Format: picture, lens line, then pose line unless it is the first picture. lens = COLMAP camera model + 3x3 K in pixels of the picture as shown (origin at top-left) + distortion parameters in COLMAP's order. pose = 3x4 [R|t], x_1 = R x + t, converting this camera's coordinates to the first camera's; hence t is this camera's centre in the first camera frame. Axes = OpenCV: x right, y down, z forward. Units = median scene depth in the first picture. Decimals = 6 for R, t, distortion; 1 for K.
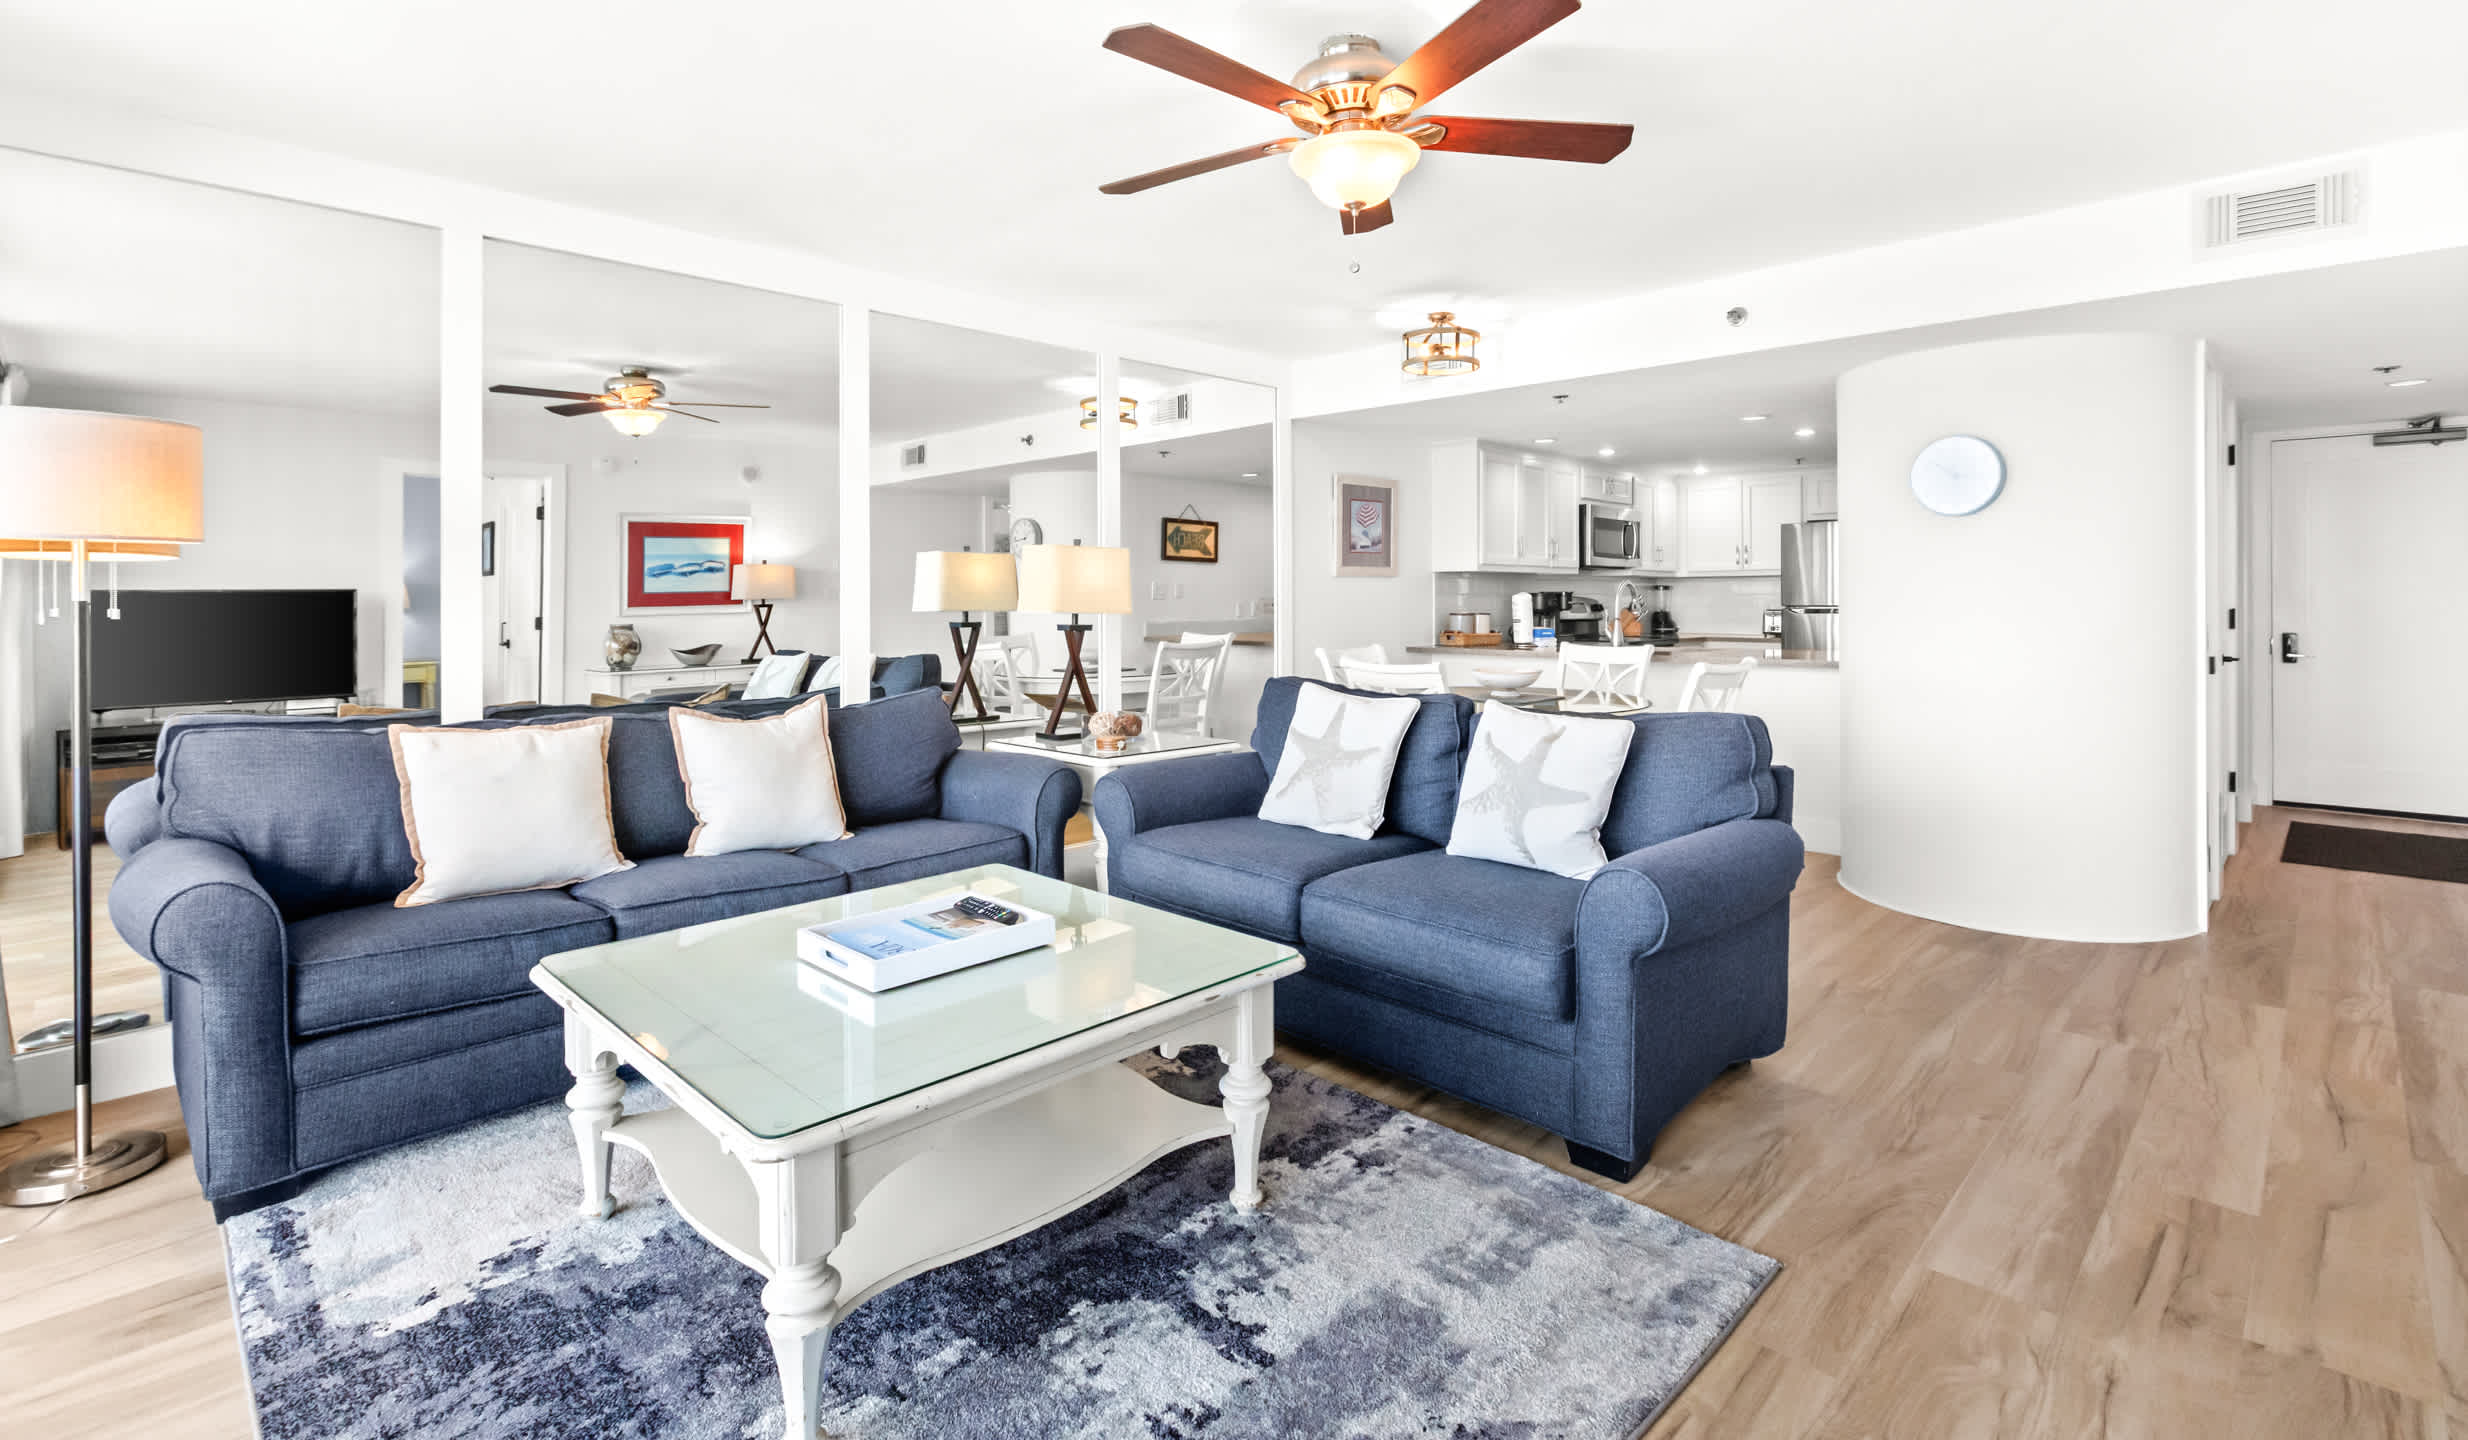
lens RADIAL K [[1141.8, 0, 1230.7], [0, 1141.8, 641.1], [0, 0, 1]] dist [-0.003201, -0.002165]
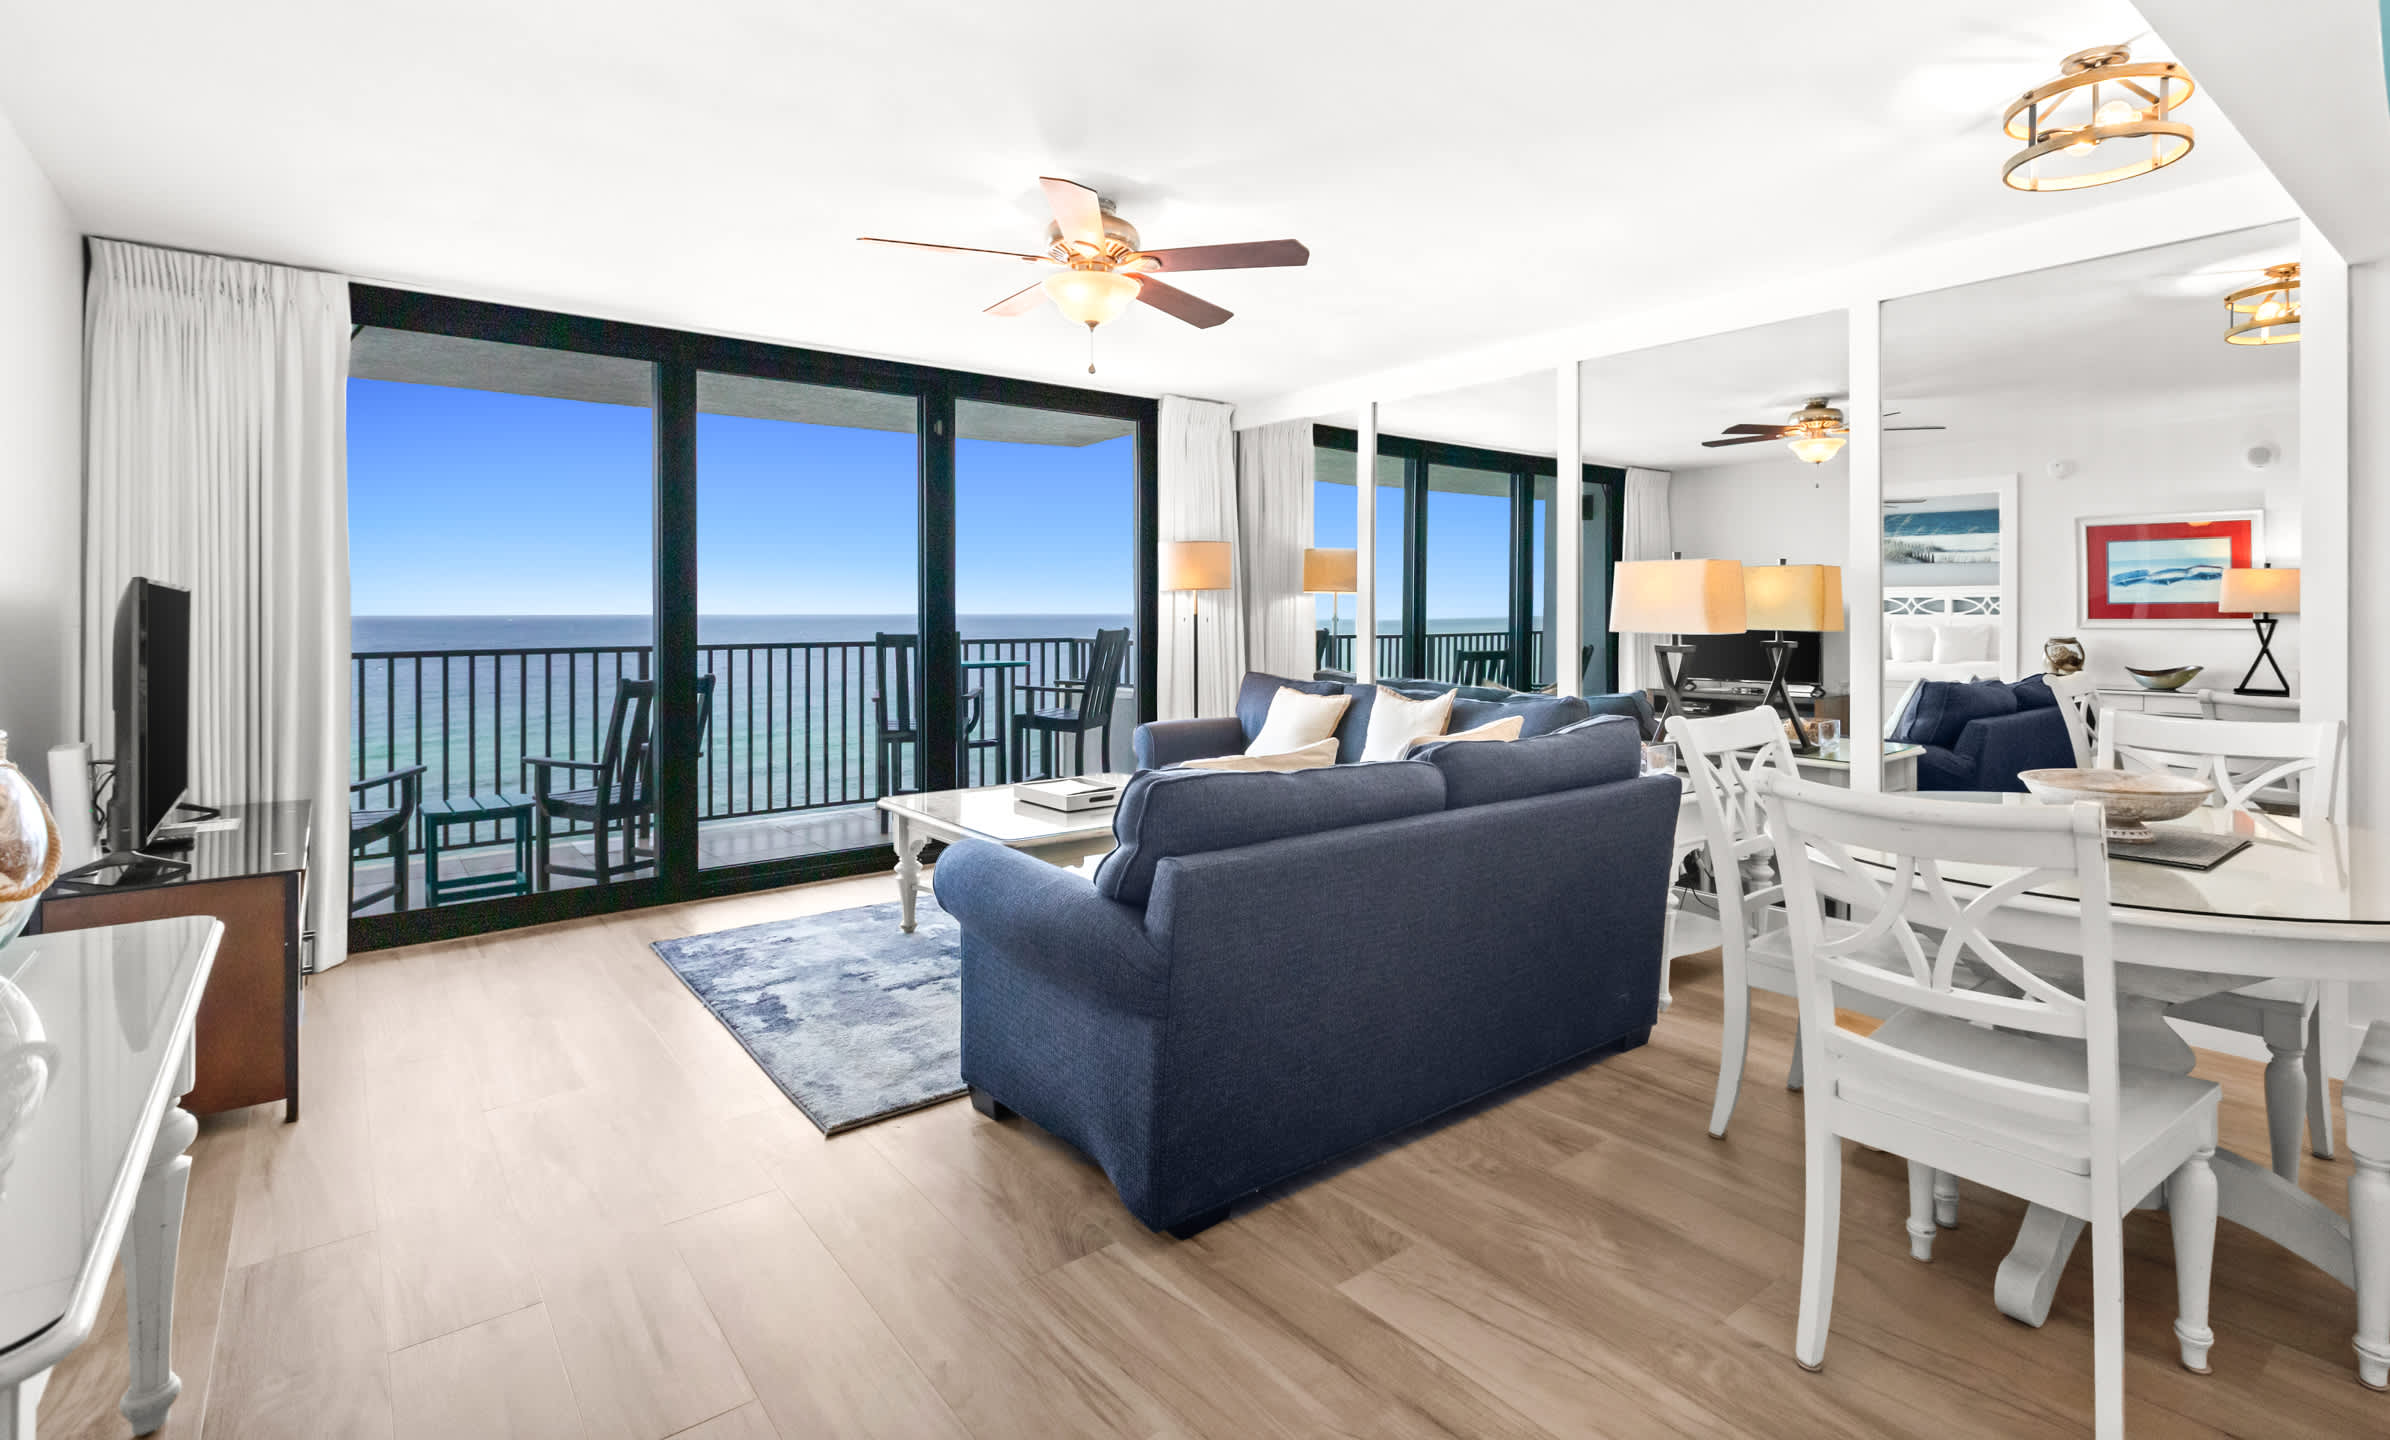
lens RADIAL K [[1131.1, 0, 1270.8], [0, 1131.1, 622.6], [0, 0, 1]] dist [0.004184, -0.002788]
pose [[-0.101979, 0.019496, -0.994595, 1.740255], [-0.035079, 0.999116, 0.023182, -0.094138], [0.994168, 0.037254, -0.101205, 1.636488]]
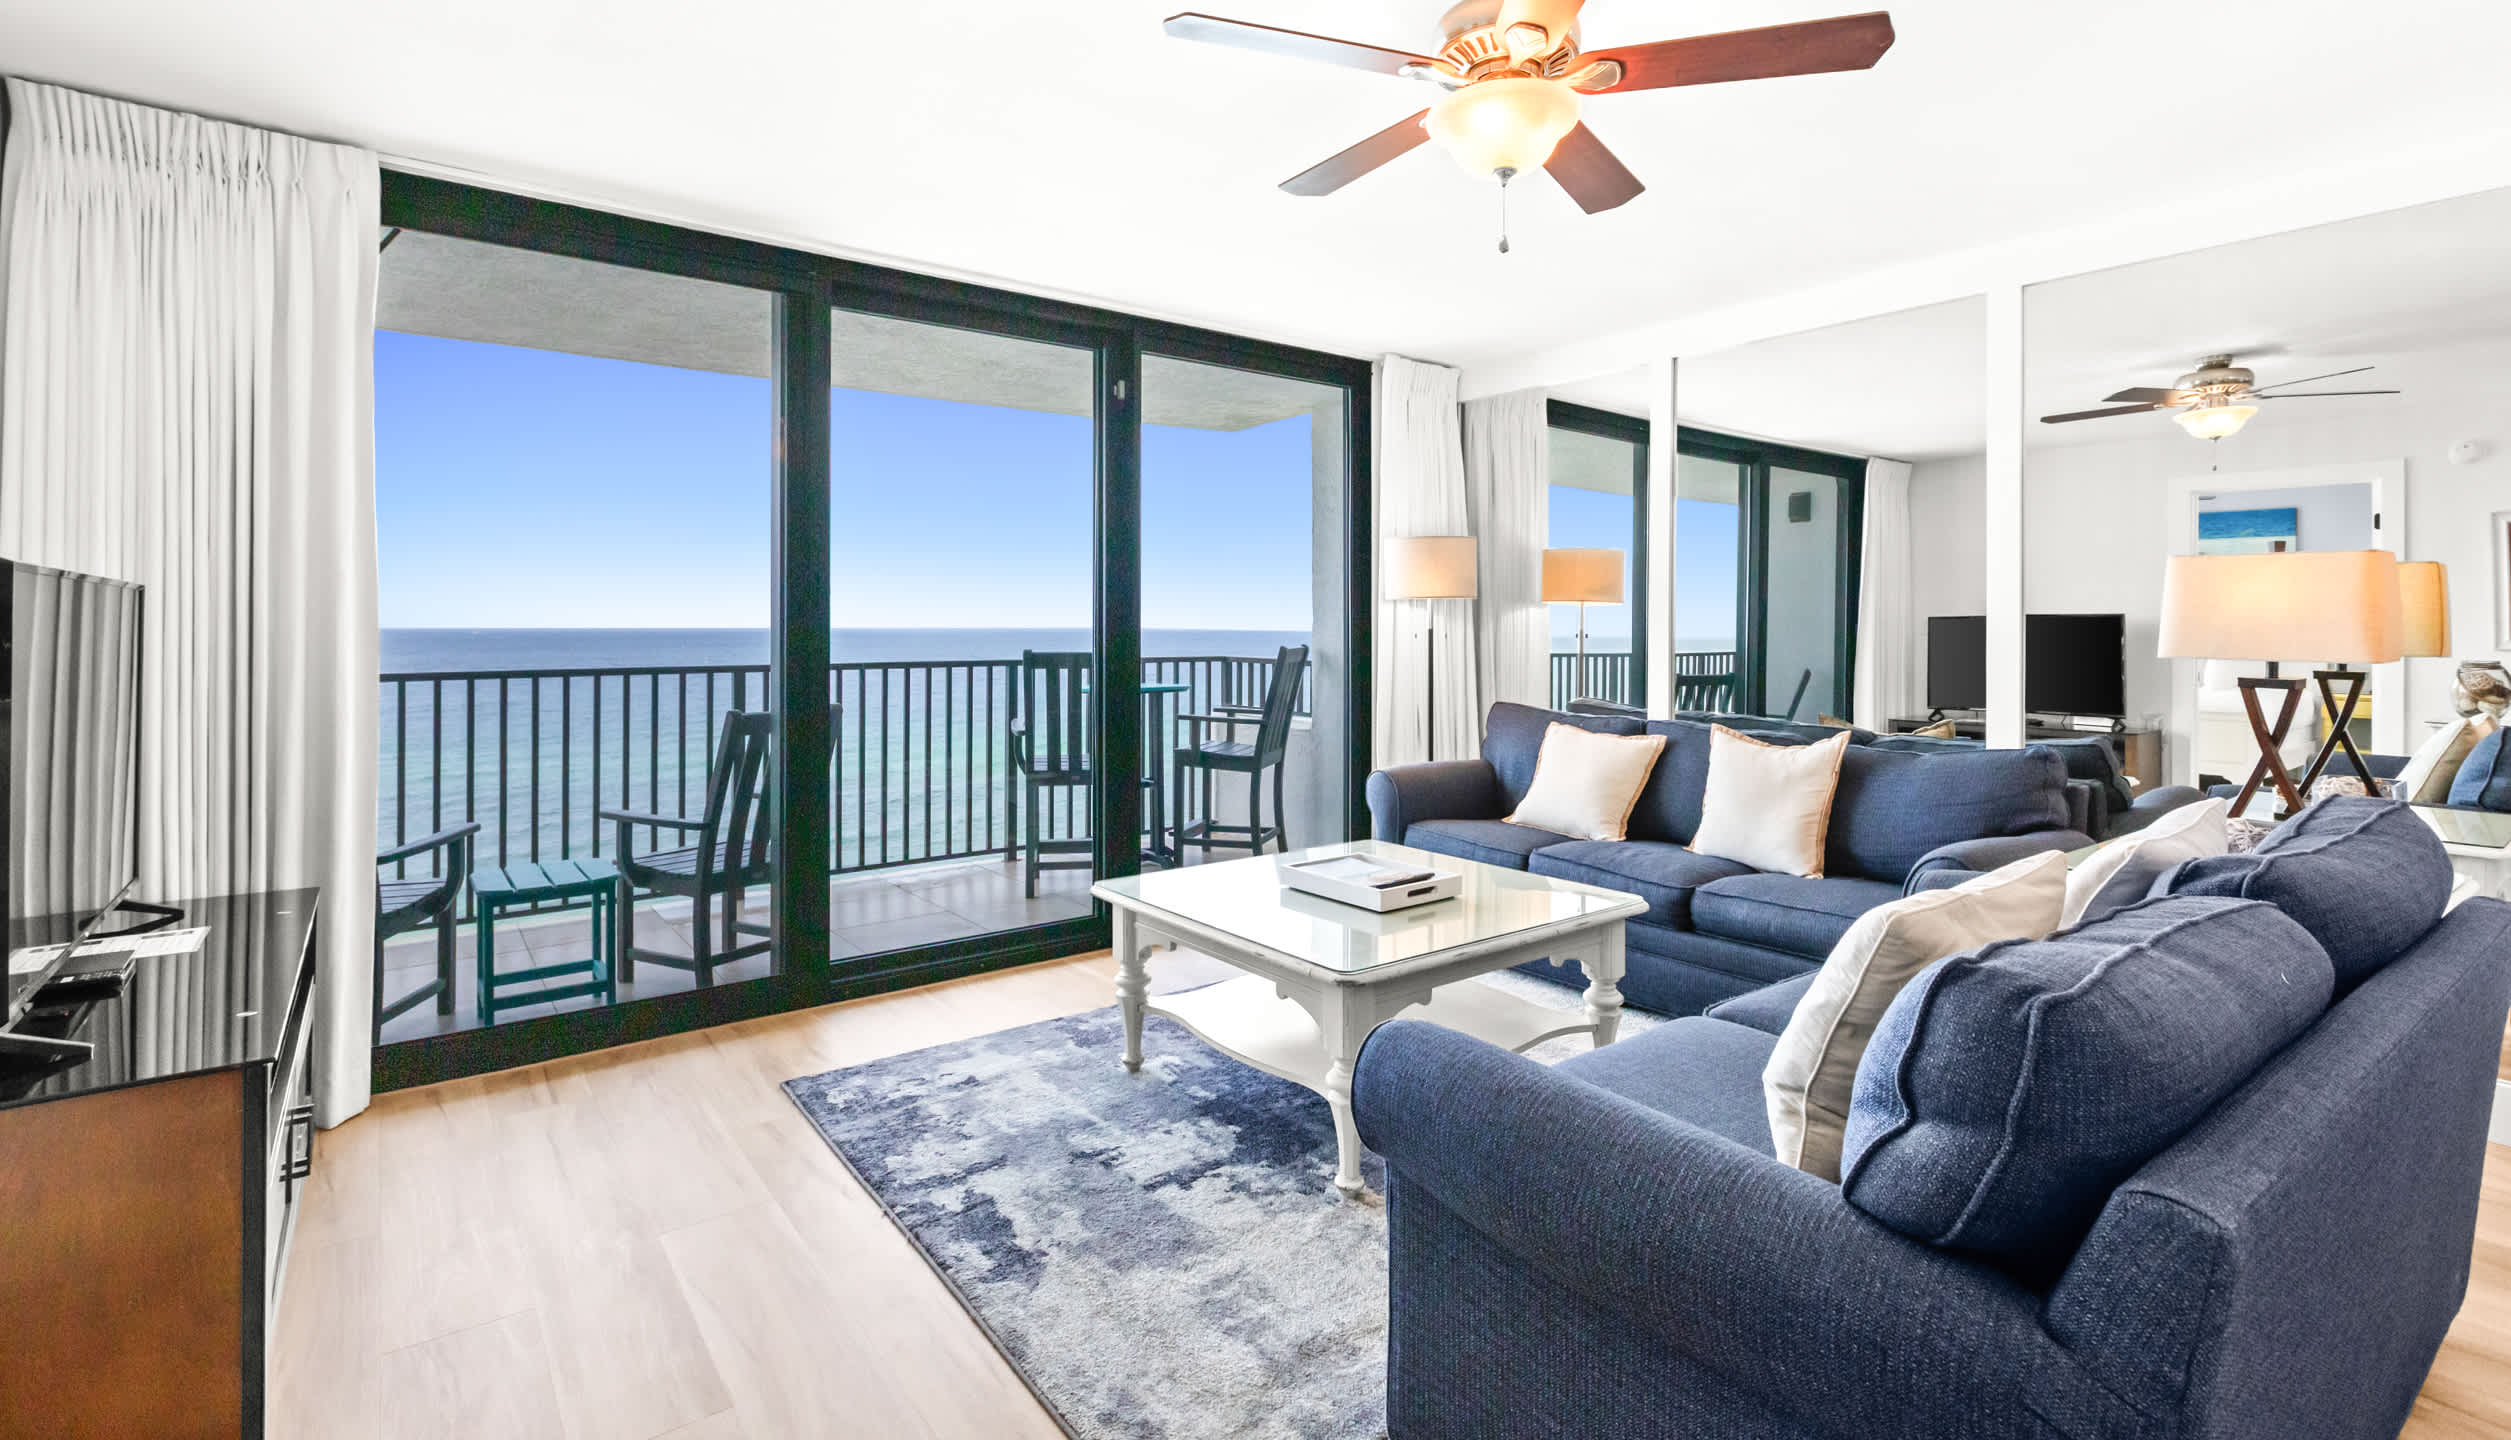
lens RADIAL K [[1160.2, 0, 1285.4], [0, 1160.2, 634.4], [0, 0, 1]] dist [0.004027, -0.001587]
pose [[-0.135384, 0.016412, -0.990657, 1.230881], [-0.038113, 0.999036, 0.021759, -0.070272], [0.990060, 0.040703, -0.134628, 1.165459]]
